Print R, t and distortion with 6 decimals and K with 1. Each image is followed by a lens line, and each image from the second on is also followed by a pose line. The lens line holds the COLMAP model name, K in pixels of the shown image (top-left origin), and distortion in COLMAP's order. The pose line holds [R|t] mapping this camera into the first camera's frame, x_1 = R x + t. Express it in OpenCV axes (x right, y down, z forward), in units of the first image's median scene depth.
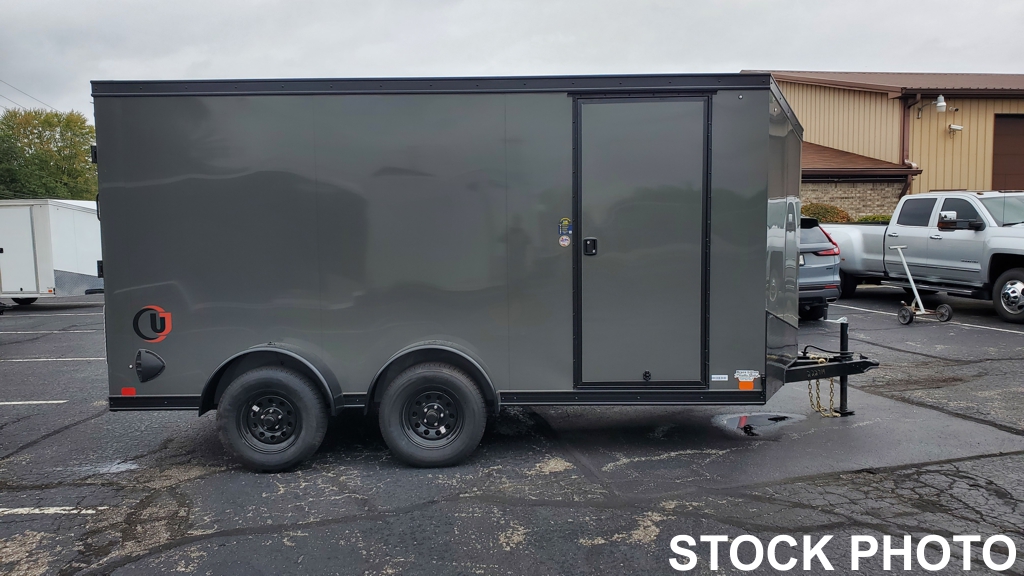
lens RADIAL K [[786.6, 0, 514.3], [0, 786.6, 292.5], [0, 0, 1]] dist [0.037759, 0.003061]
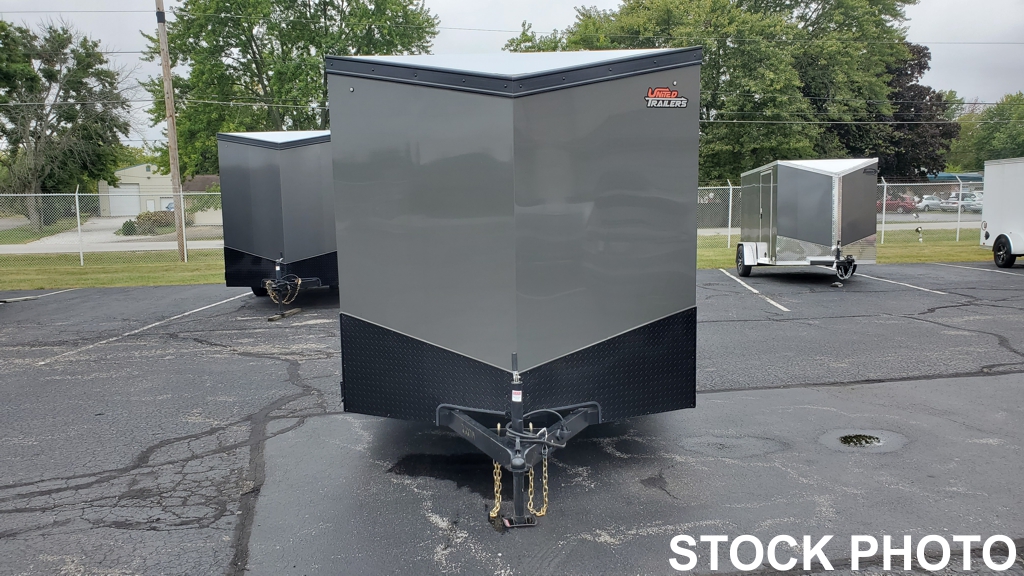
lens RADIAL K [[803.5, 0, 491.9], [0, 803.5, 267.4], [0, 0, 1]] dist [0.027472, -0.005278]
pose [[-0.032489, 0.102587, -0.994193, 1.257490], [-0.066107, 0.992320, 0.104554, -0.139307], [0.997283, 0.069120, -0.025458, 1.206159]]
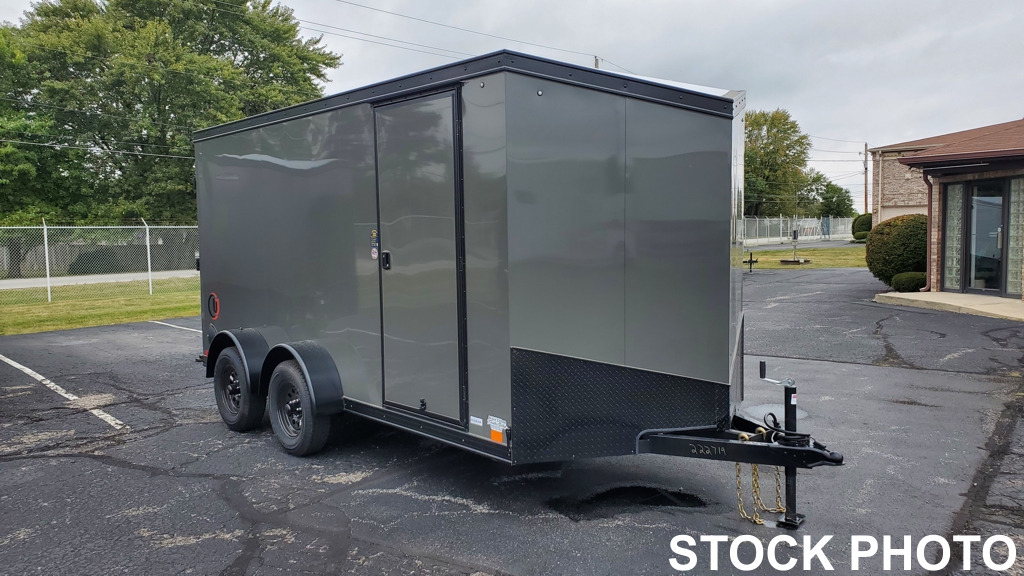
lens RADIAL K [[803.5, 0, 491.9], [0, 803.5, 267.4], [0, 0, 1]] dist [0.027472, -0.005278]
pose [[0.649597, 0.037524, -0.759352, 0.924694], [-0.051577, 0.998655, 0.005227, -0.060775], [0.758528, 0.035770, 0.650659, 0.459380]]
